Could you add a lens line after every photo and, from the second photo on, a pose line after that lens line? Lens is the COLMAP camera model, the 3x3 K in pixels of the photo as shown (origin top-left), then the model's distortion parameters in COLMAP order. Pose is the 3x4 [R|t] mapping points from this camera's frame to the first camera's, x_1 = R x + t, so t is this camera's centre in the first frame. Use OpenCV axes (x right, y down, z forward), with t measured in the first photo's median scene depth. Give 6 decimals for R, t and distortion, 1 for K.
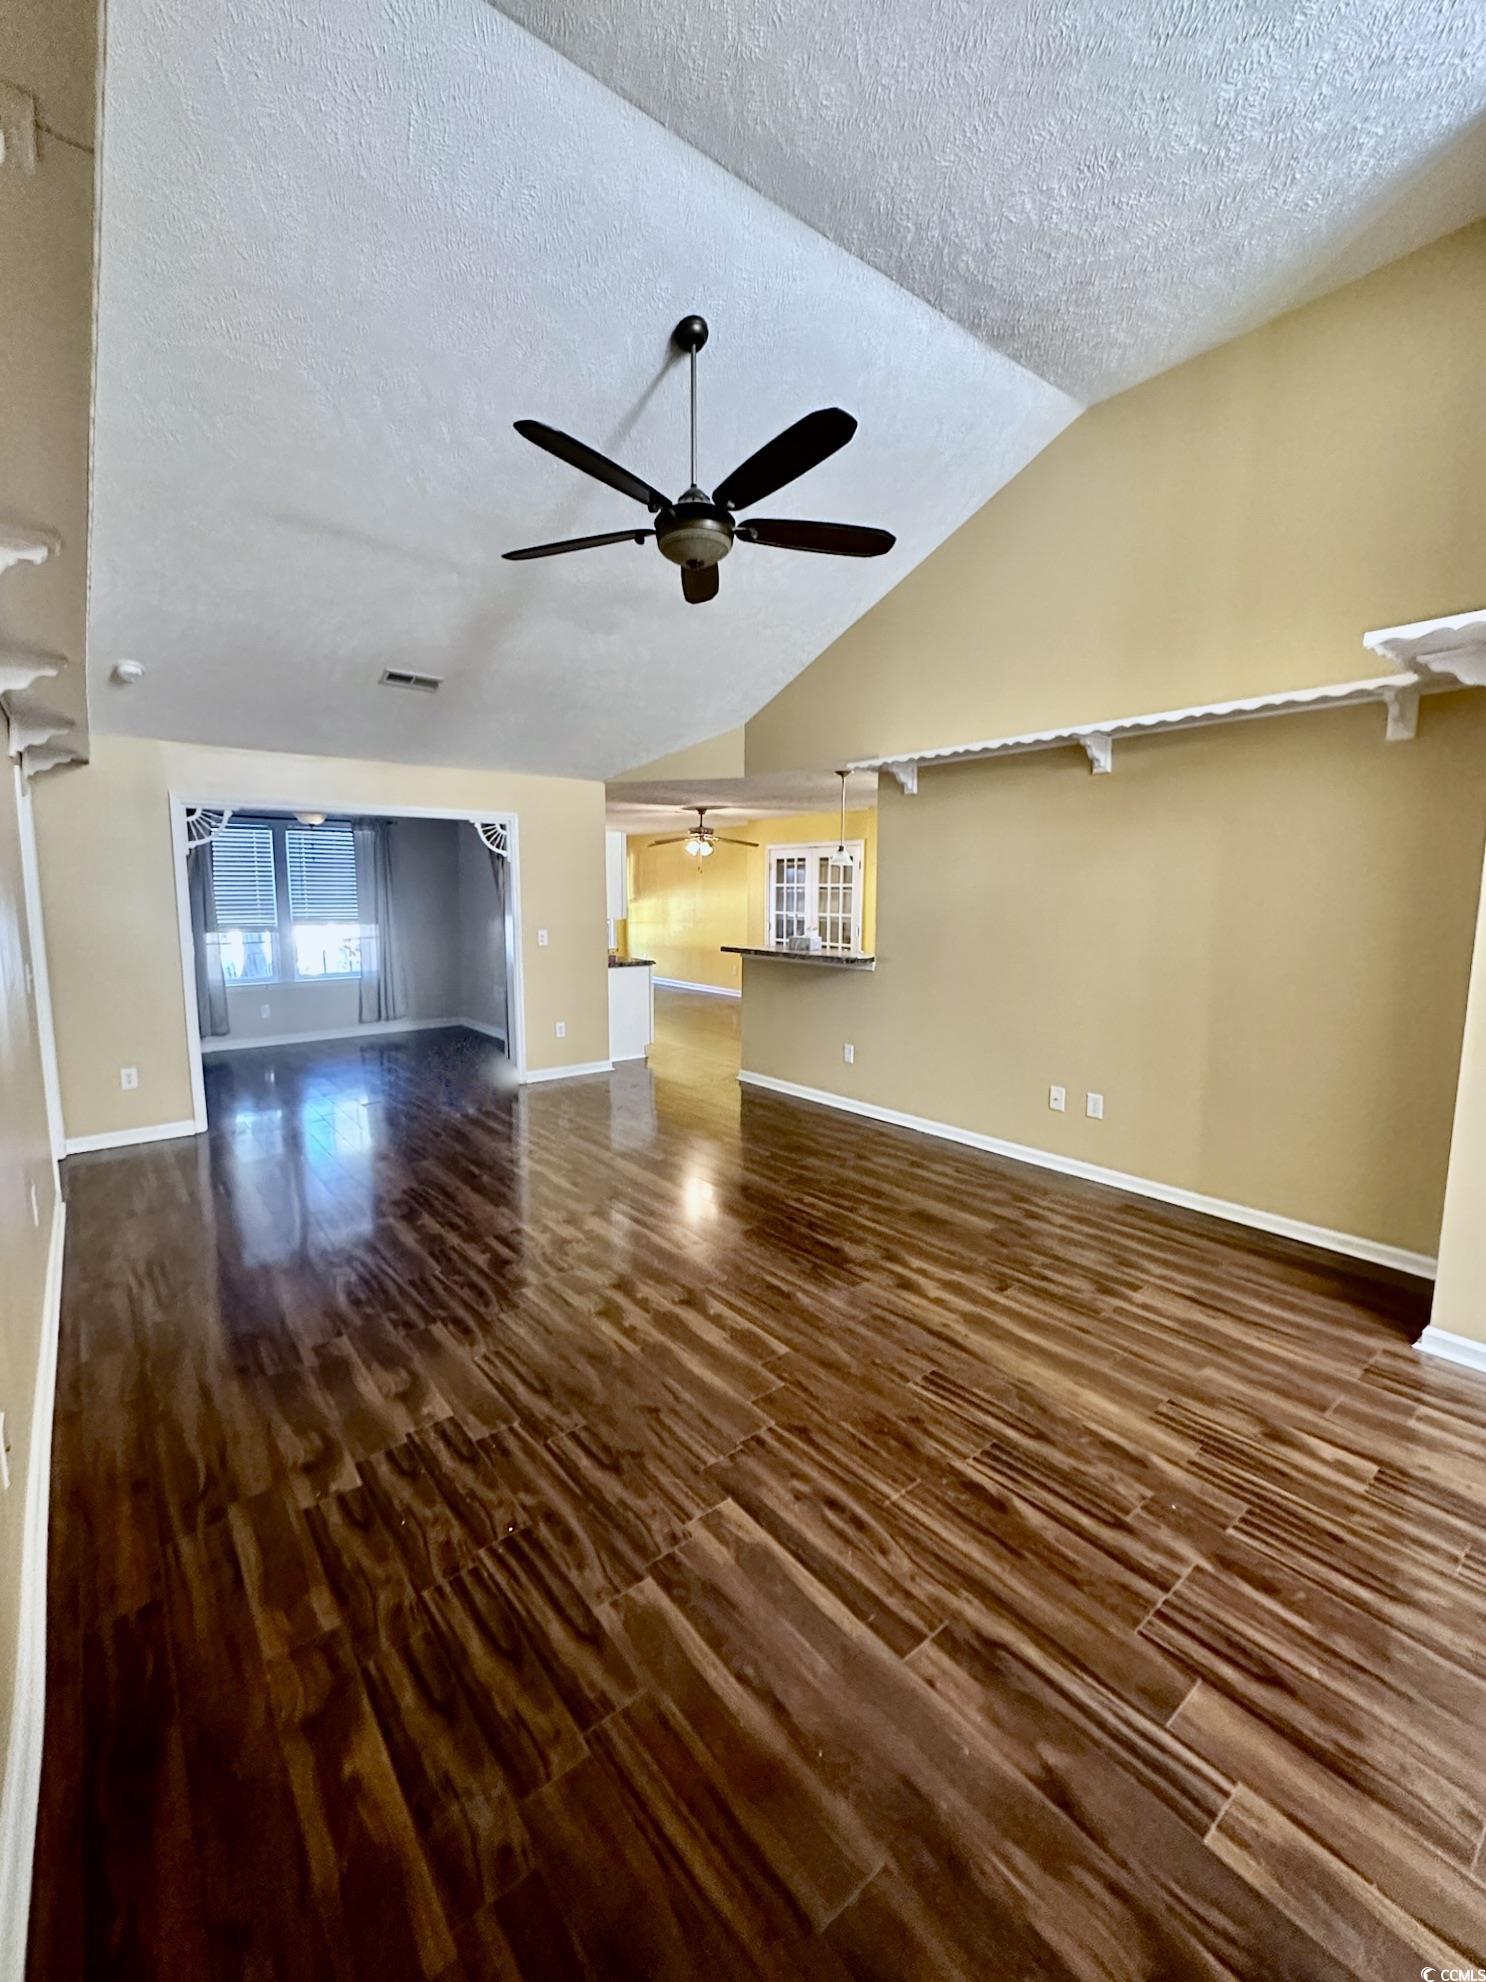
lens RADIAL K [[796.9, 0, 746.7], [0, 796.9, 988.4], [0, 0, 1]] dist [-0.003918, -0.000283]
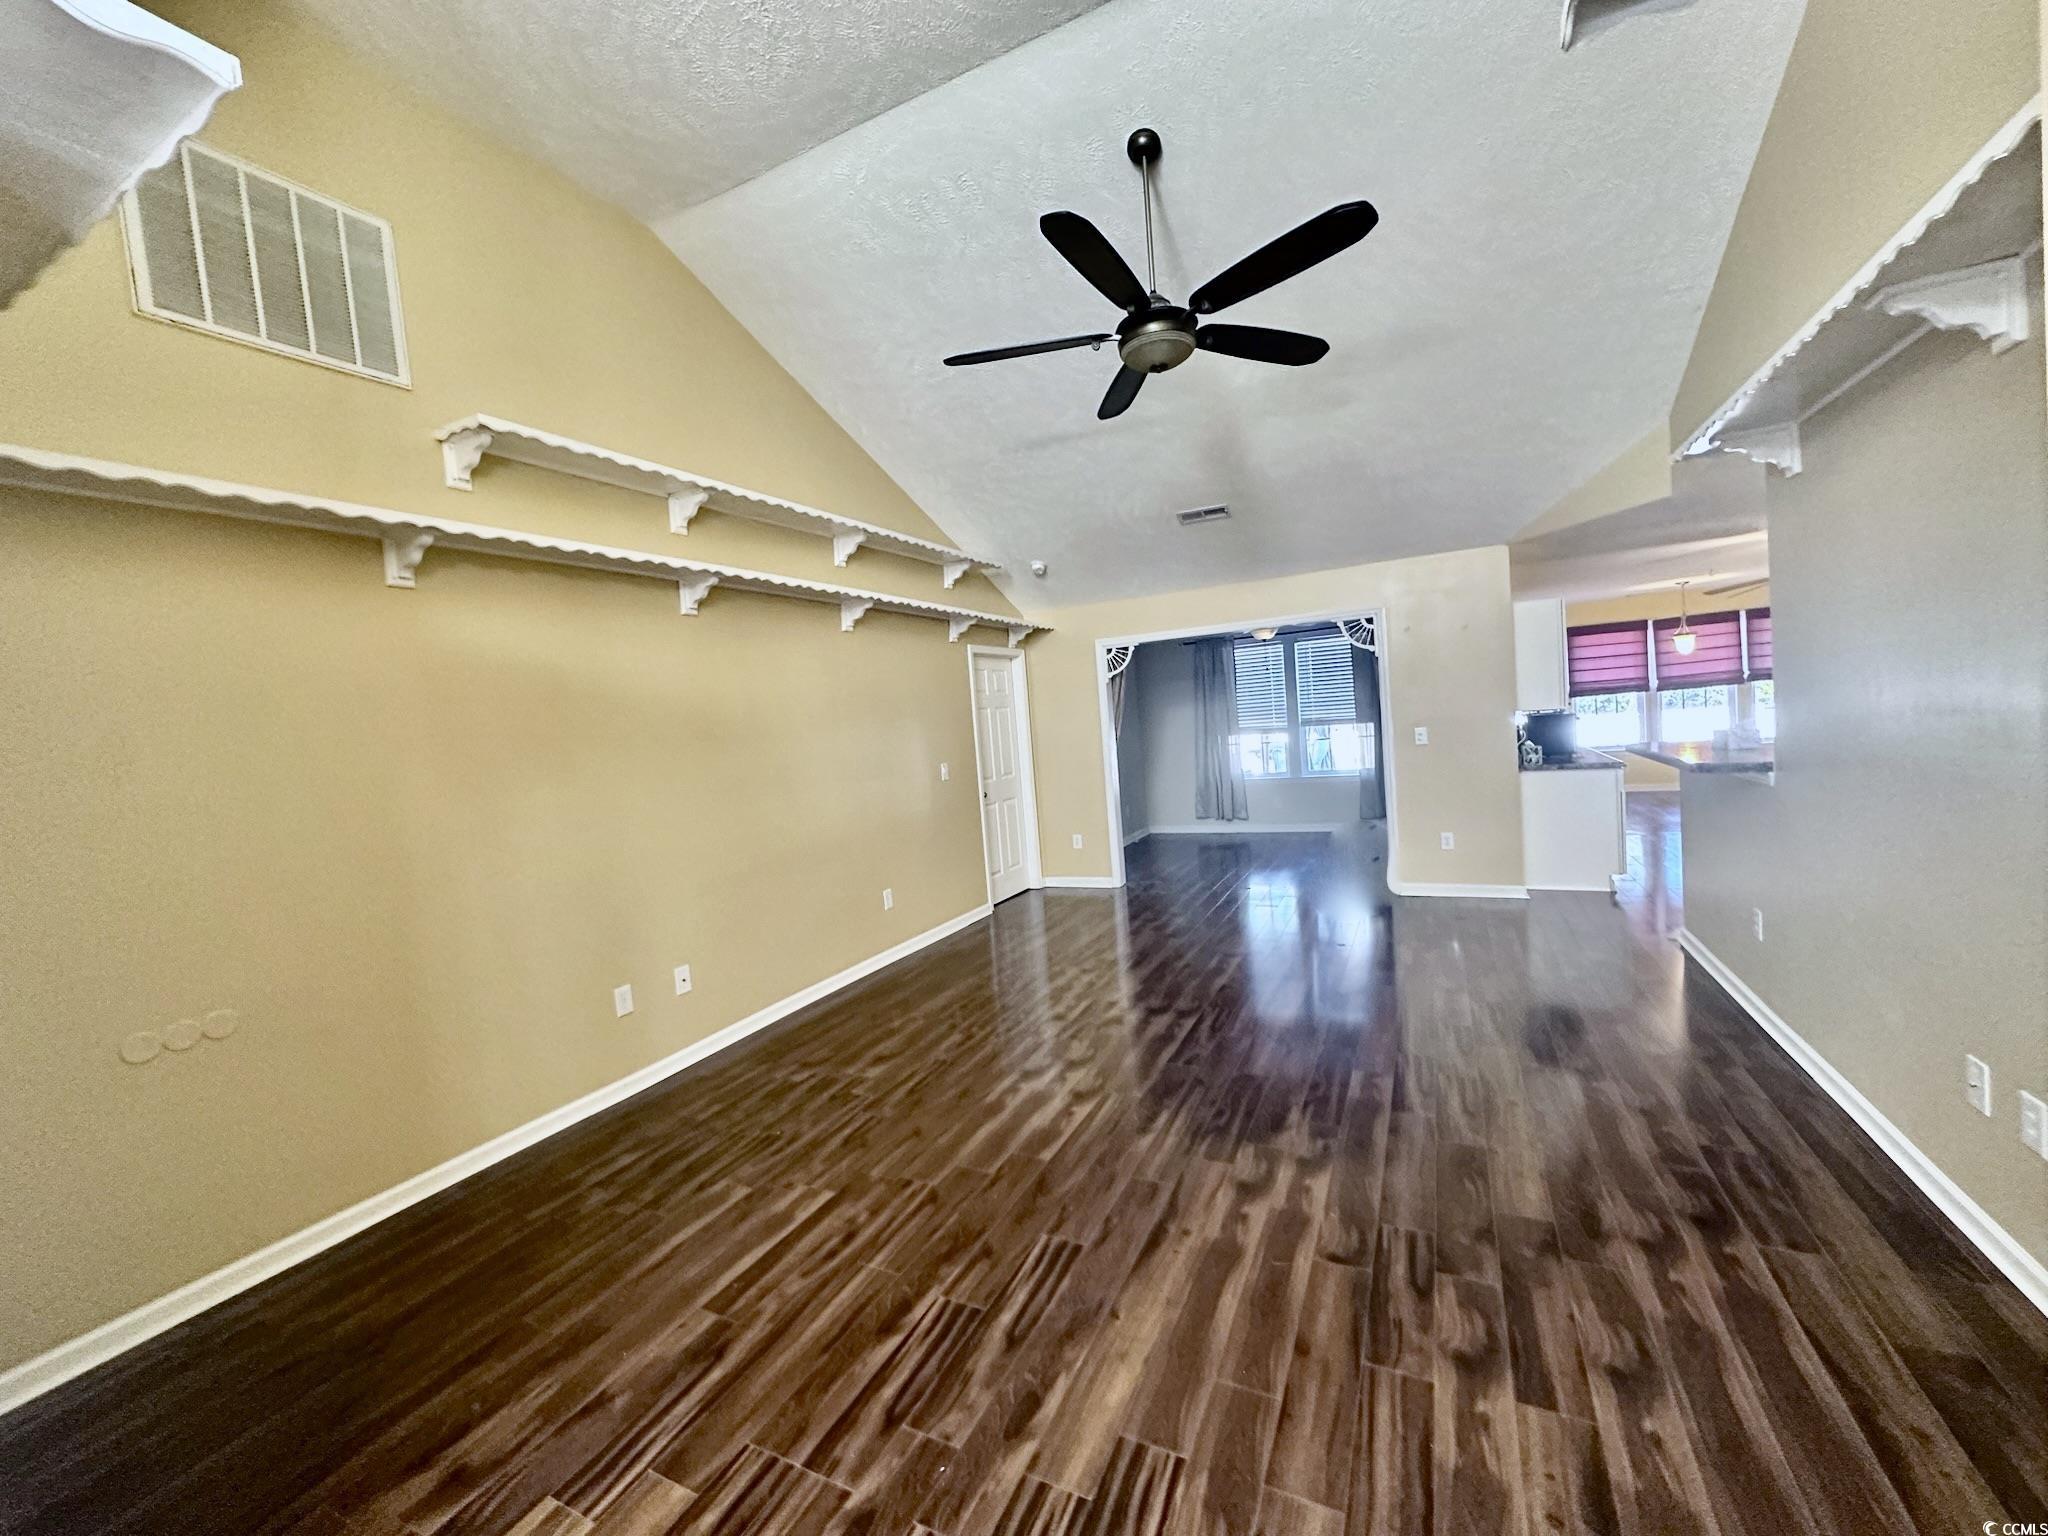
lens RADIAL K [[823.4, 0, 1038.1], [0, 823.4, 770.9], [0, 0, 1]] dist [-0.003918, -0.000283]
pose [[0.429969, 0.020901, -0.902602, 1.149892], [-0.032171, 0.999452, 0.007818, -0.051648], [0.902270, 0.025676, 0.430406, 0.625603]]
